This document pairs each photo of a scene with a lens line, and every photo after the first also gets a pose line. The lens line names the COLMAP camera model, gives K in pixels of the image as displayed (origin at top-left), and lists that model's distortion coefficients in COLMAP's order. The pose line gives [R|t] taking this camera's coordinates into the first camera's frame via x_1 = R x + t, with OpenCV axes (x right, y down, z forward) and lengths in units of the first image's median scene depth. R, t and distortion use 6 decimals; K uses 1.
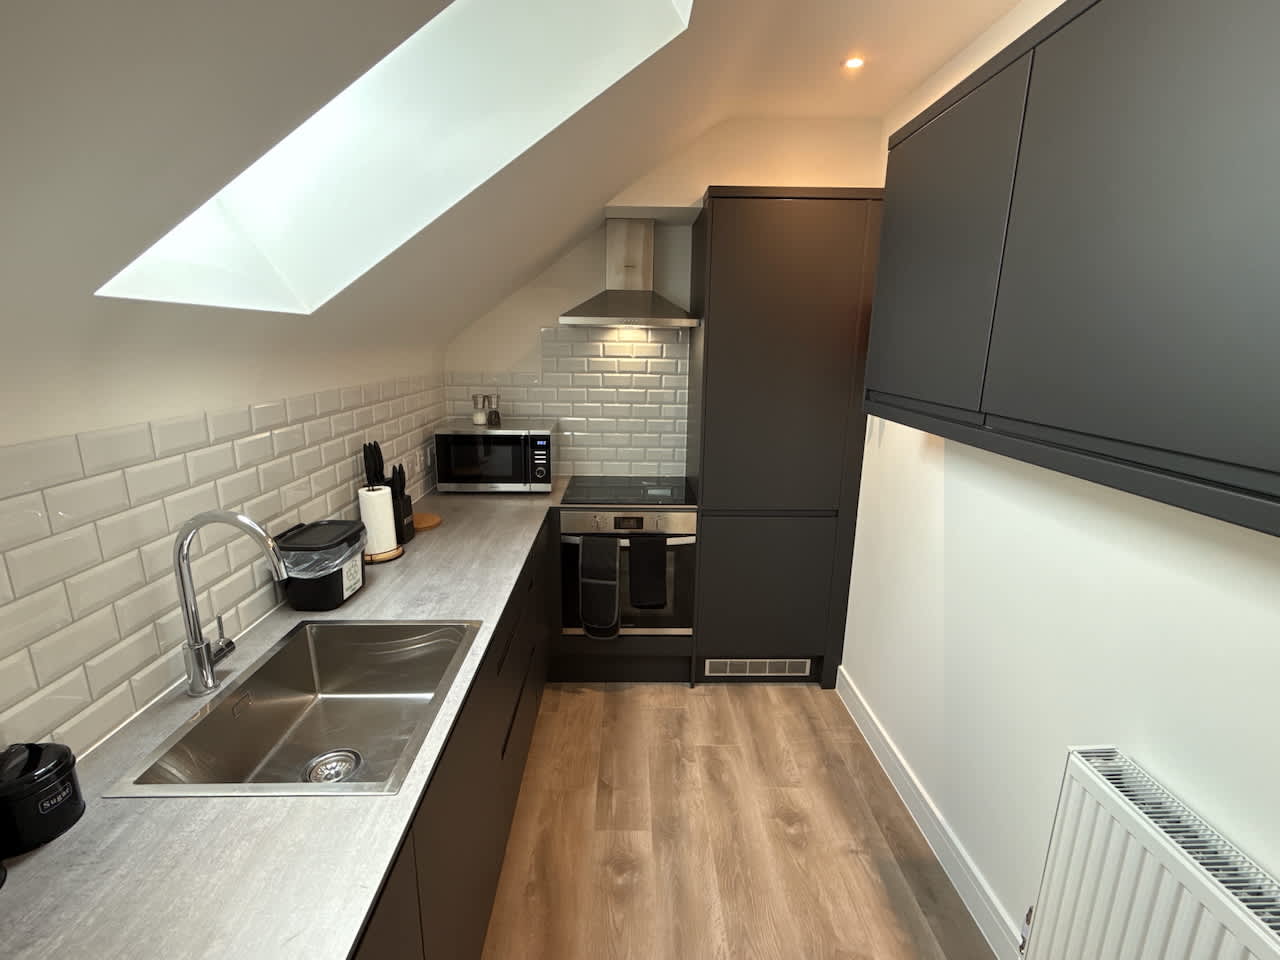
lens RADIAL K [[582.0, 0, 639.6], [0, 582.0, 480.5], [0, 0, 1]] dist [-0.000575, 0.000223]
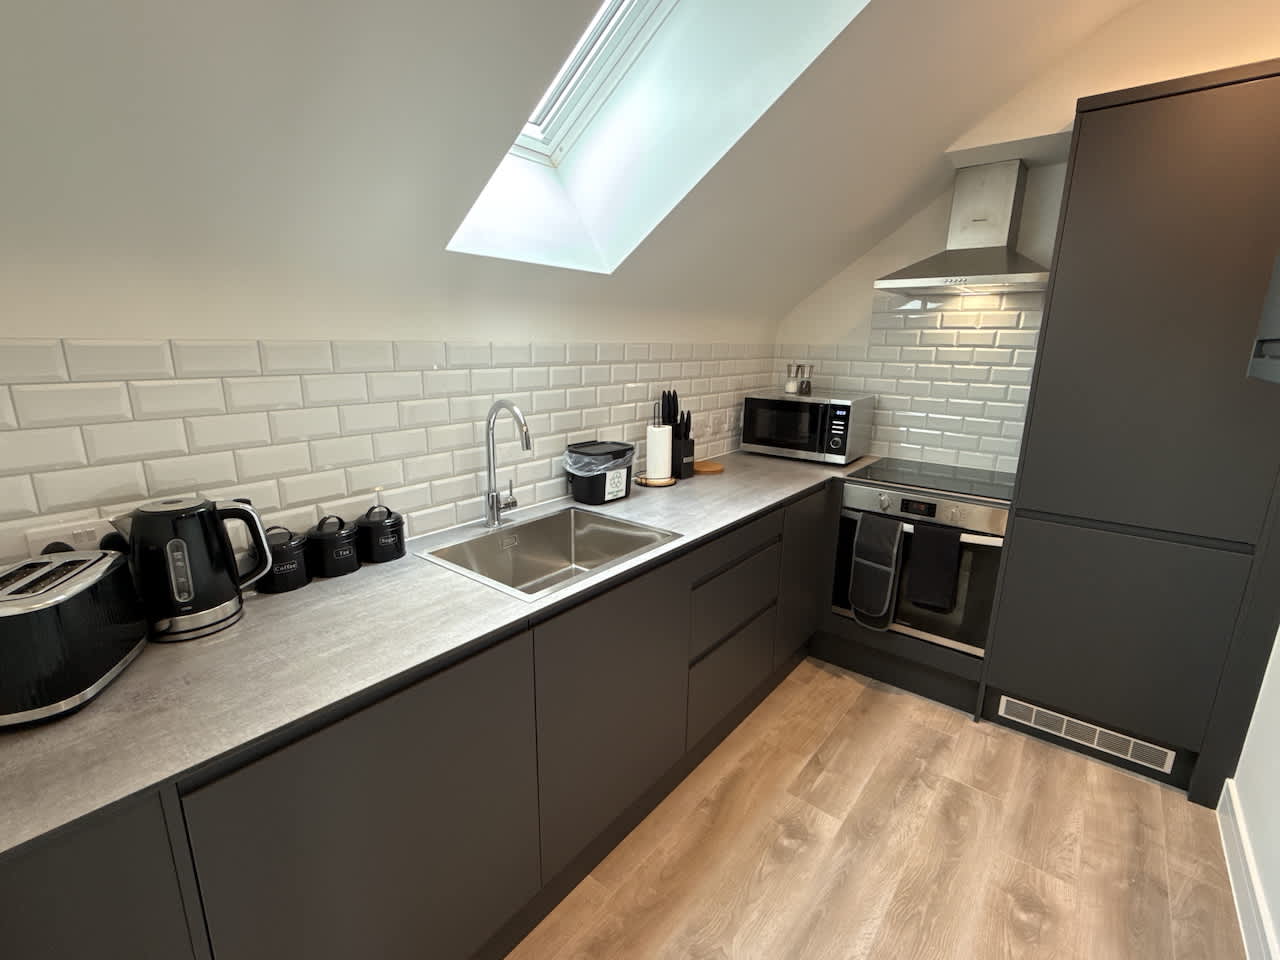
lens RADIAL K [[582.0, 0, 635.4], [0, 582.0, 480.3], [0, 0, 1]] dist [-0.000575, 0.000223]
pose [[0.762589, 0.148219, -0.629674, 0.217855], [-0.154174, 0.986990, 0.045610, 0.060410], [0.628242, 0.062298, 0.775520, 0.033825]]
